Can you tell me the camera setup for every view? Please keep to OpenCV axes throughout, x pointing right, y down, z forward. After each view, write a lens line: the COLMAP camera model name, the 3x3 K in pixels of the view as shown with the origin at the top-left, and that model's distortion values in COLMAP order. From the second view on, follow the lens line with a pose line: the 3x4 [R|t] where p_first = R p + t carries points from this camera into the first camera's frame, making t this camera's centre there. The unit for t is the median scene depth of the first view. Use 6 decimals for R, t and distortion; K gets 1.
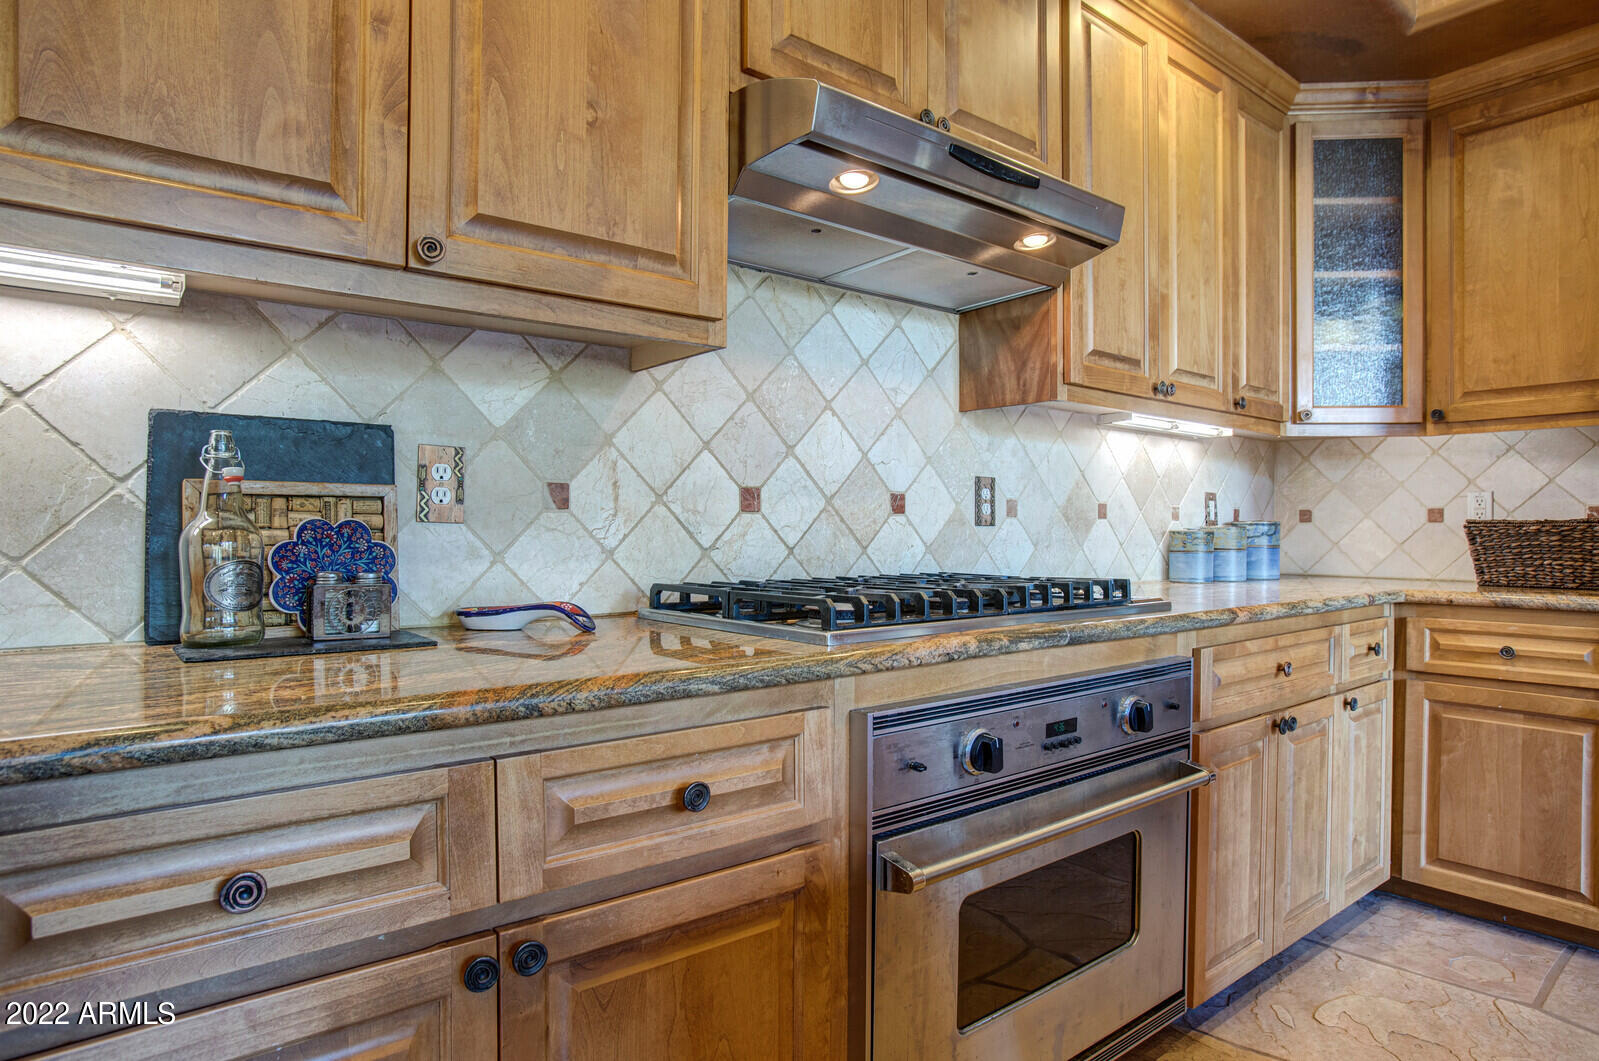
lens RADIAL K [[918.5, 0, 796.5], [0, 918.5, 524.7], [0, 0, 1]] dist [-0.024834, 0.008533]
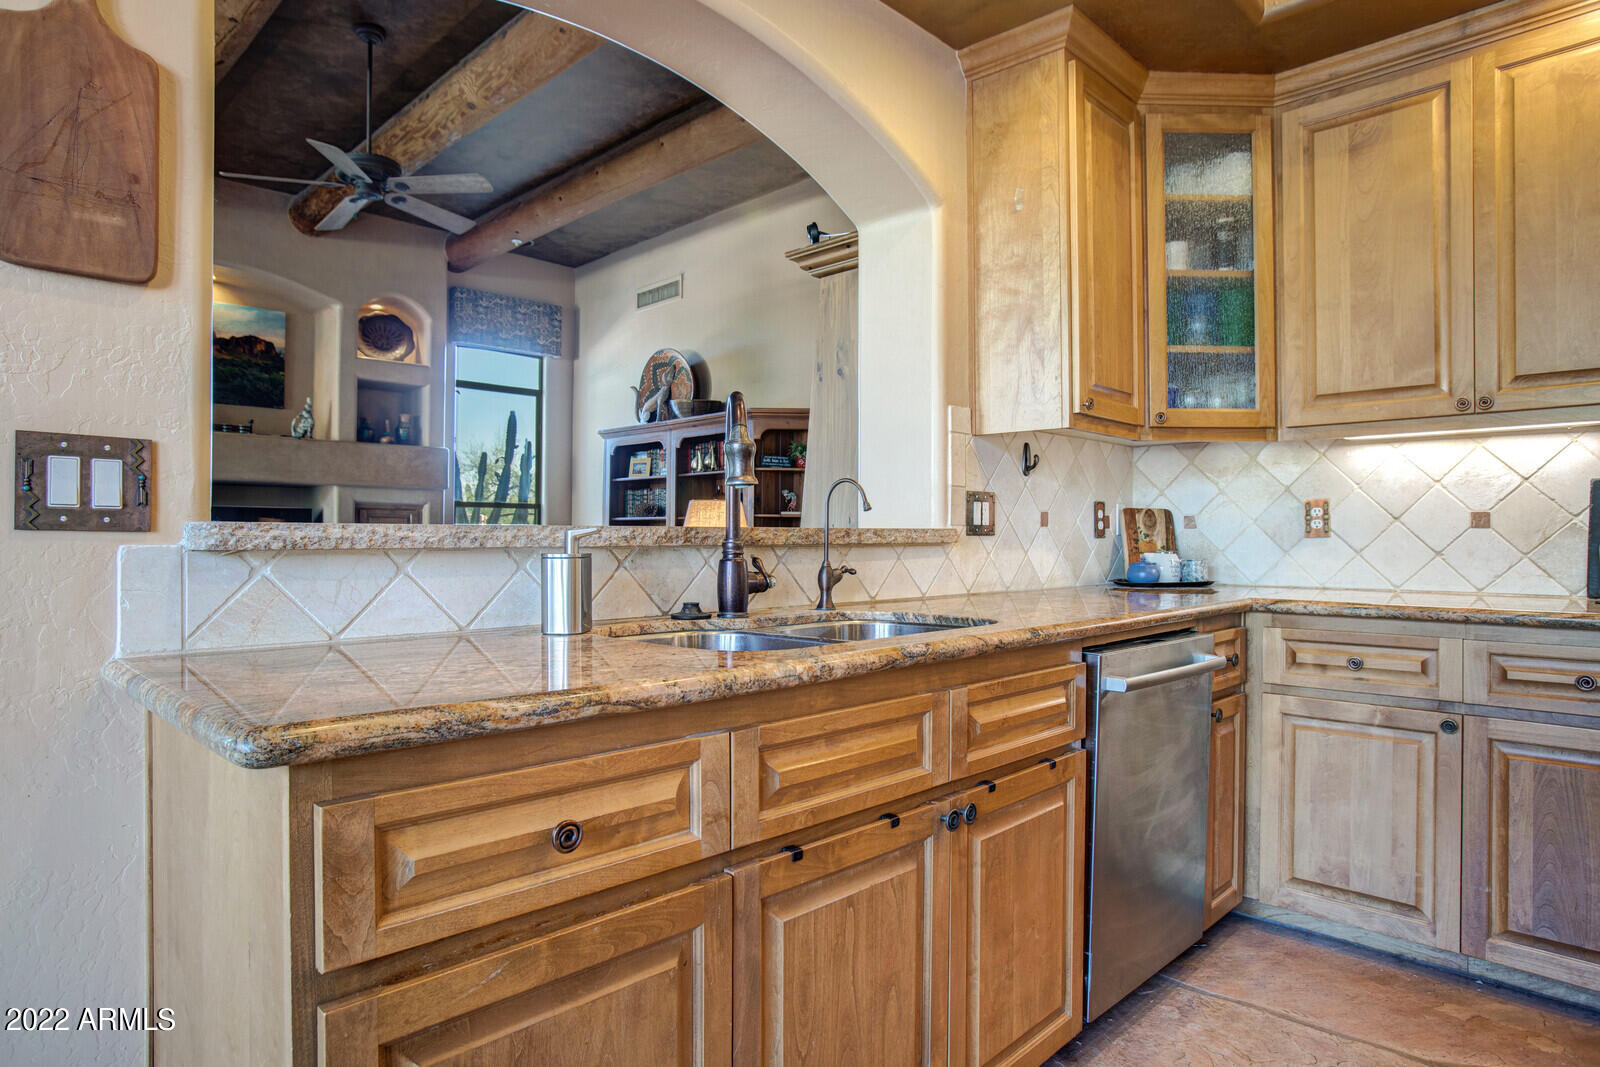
lens RADIAL K [[919.1, 0, 800.2], [0, 919.1, 539.4], [0, 0, 1]] dist [-0.024834, 0.008533]
pose [[0.110411, -0.004564, -0.993875, 0.882909], [-0.001893, 0.999987, -0.004802, 0.013332], [0.993884, 0.002411, 0.110401, -0.773446]]
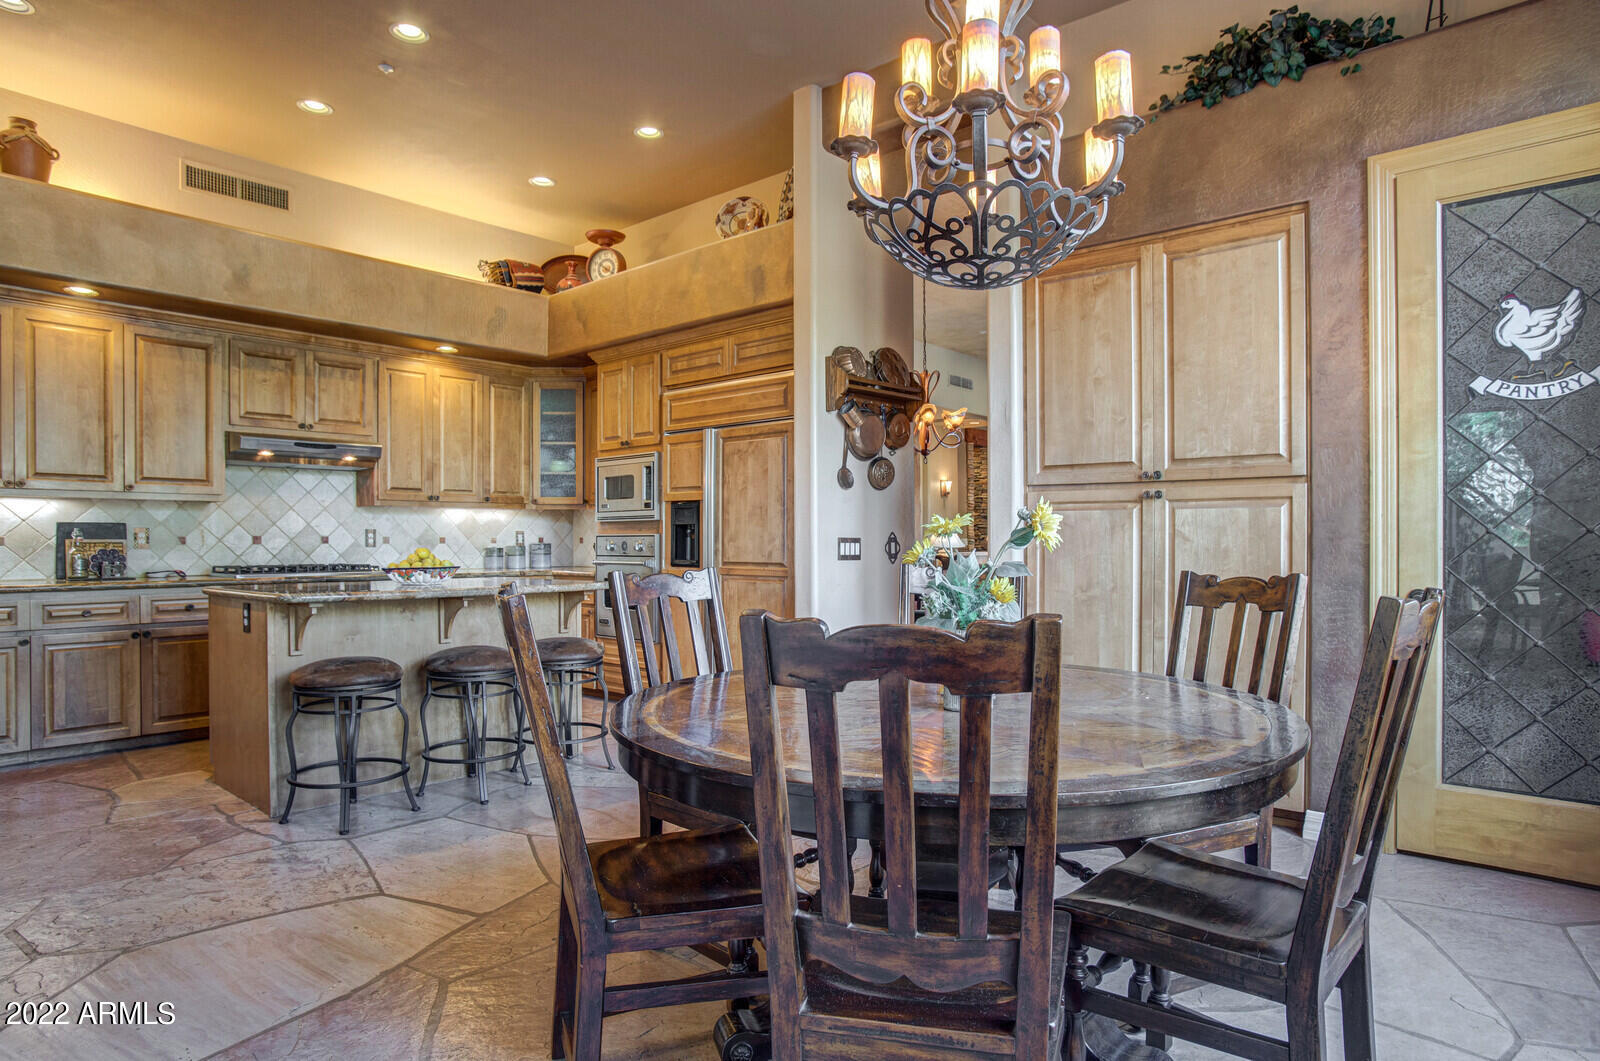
lens RADIAL K [[919.1, 0, 806.6], [0, 919.1, 538.0], [0, 0, 1]] dist [-0.024834, 0.008533]
pose [[0.987927, -0.011031, 0.154530, 1.670043], [0.011469, 0.999932, -0.001941, -0.008430], [-0.154498, 0.003689, 0.987986, -2.985792]]
